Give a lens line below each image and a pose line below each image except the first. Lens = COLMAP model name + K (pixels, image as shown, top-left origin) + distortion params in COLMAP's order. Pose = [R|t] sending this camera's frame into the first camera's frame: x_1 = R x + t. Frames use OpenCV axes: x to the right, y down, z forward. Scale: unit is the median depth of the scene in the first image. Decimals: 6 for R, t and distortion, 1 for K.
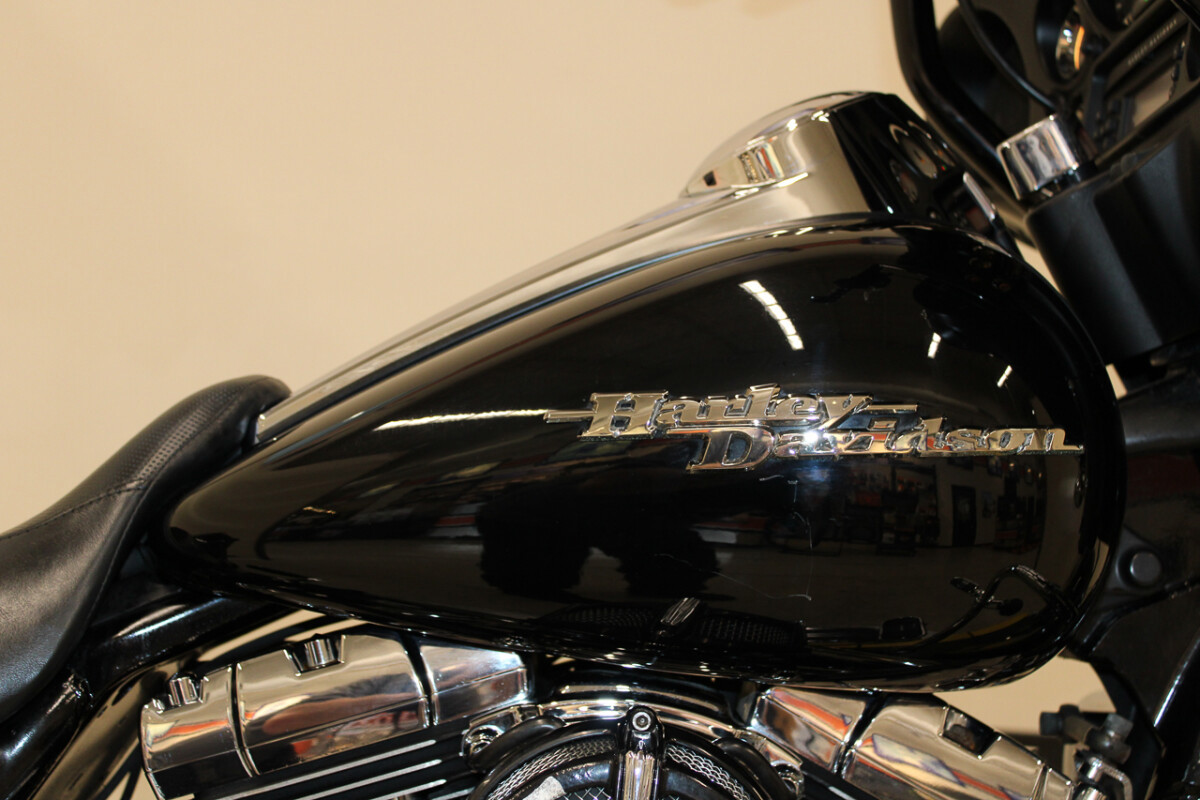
lens RADIAL K [[1994.3, 0, 600.0], [0, 1994.3, 400.0], [0, 0, 1]] dist [-0.013087, 0.082817]
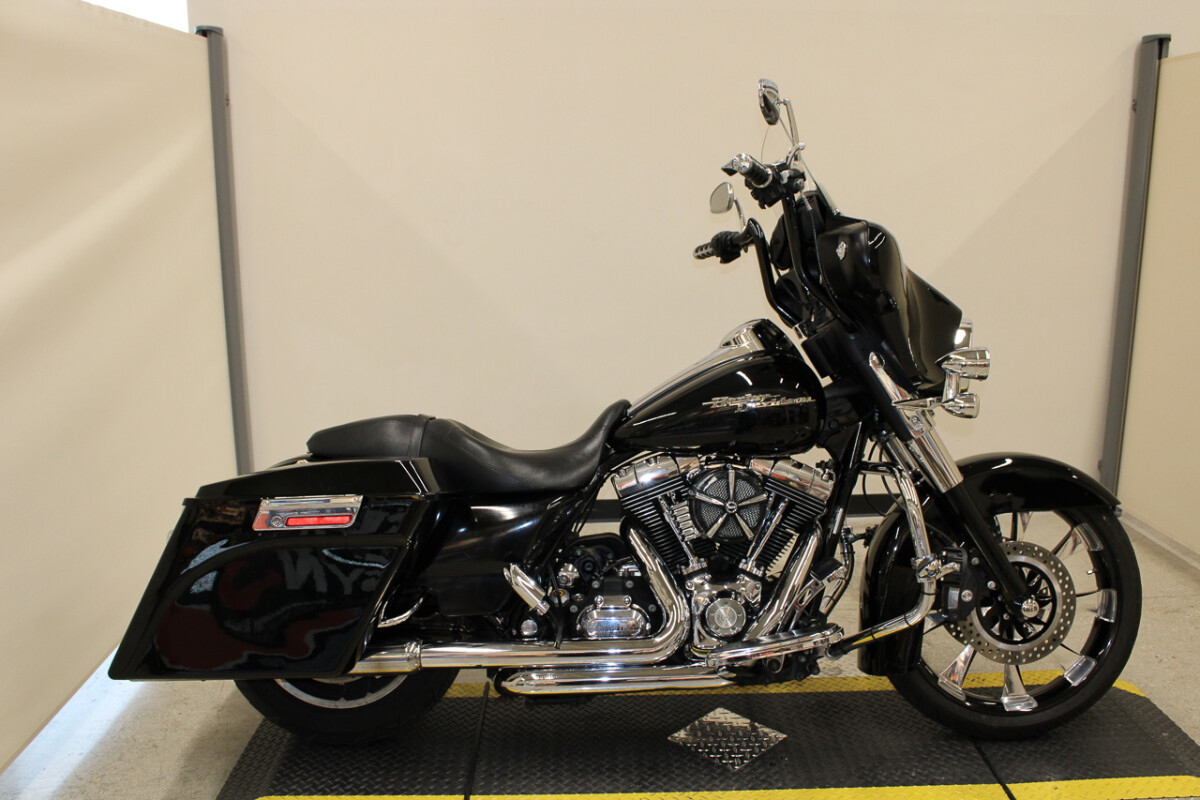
lens RADIAL K [[1054.3, 0, 608.5], [0, 1054.3, 401.9], [0, 0, 1]] dist [-0.157207, 0.145941]
pose [[0.995732, -0.090743, 0.016847, -0.269822], [0.090522, 0.995803, 0.013469, -0.046997], [-0.017998, -0.011886, 0.999767, -1.381925]]
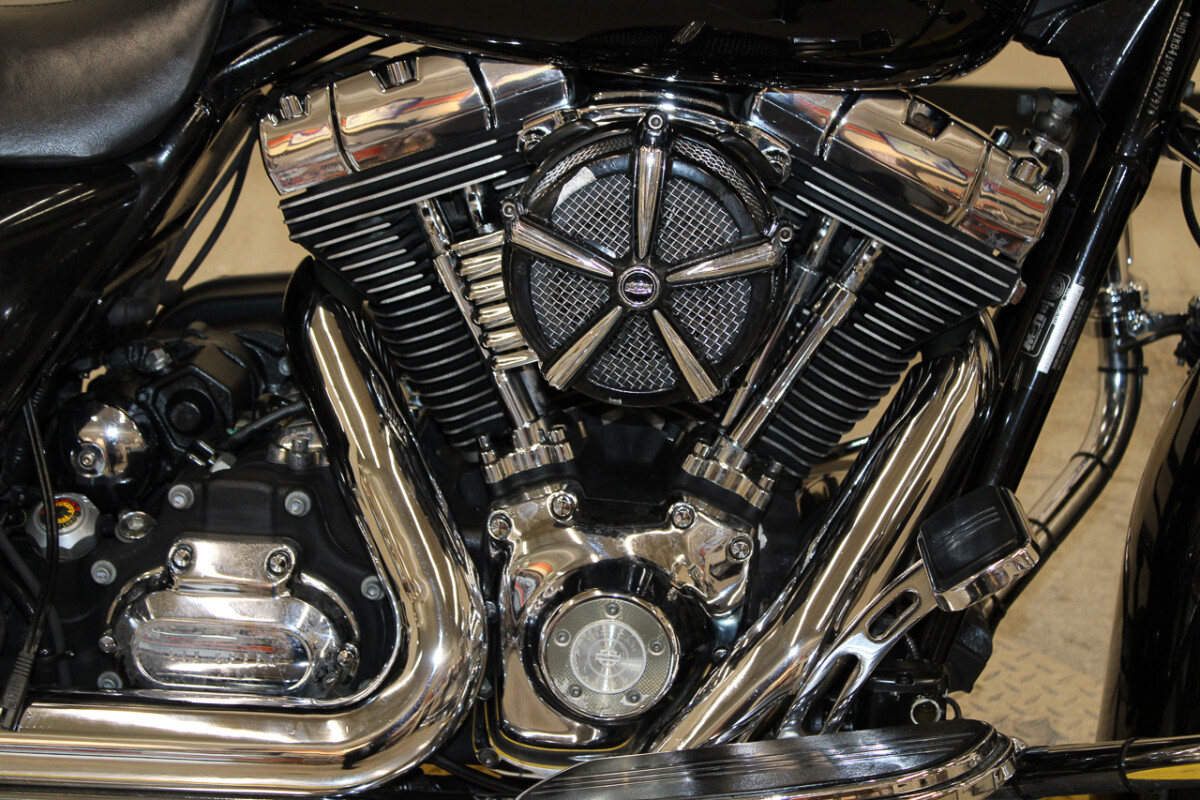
lens RADIAL K [[2461.7, 0, 600.0], [0, 2461.7, 400.0], [0, 0, 1]] dist [0.020009, 0.112298]
pose [[0.998818, -0.027329, -0.040186, 0.039894], [0.037540, 0.959013, 0.280865, -0.104223], [0.030864, -0.282042, 0.958906, -0.524874]]
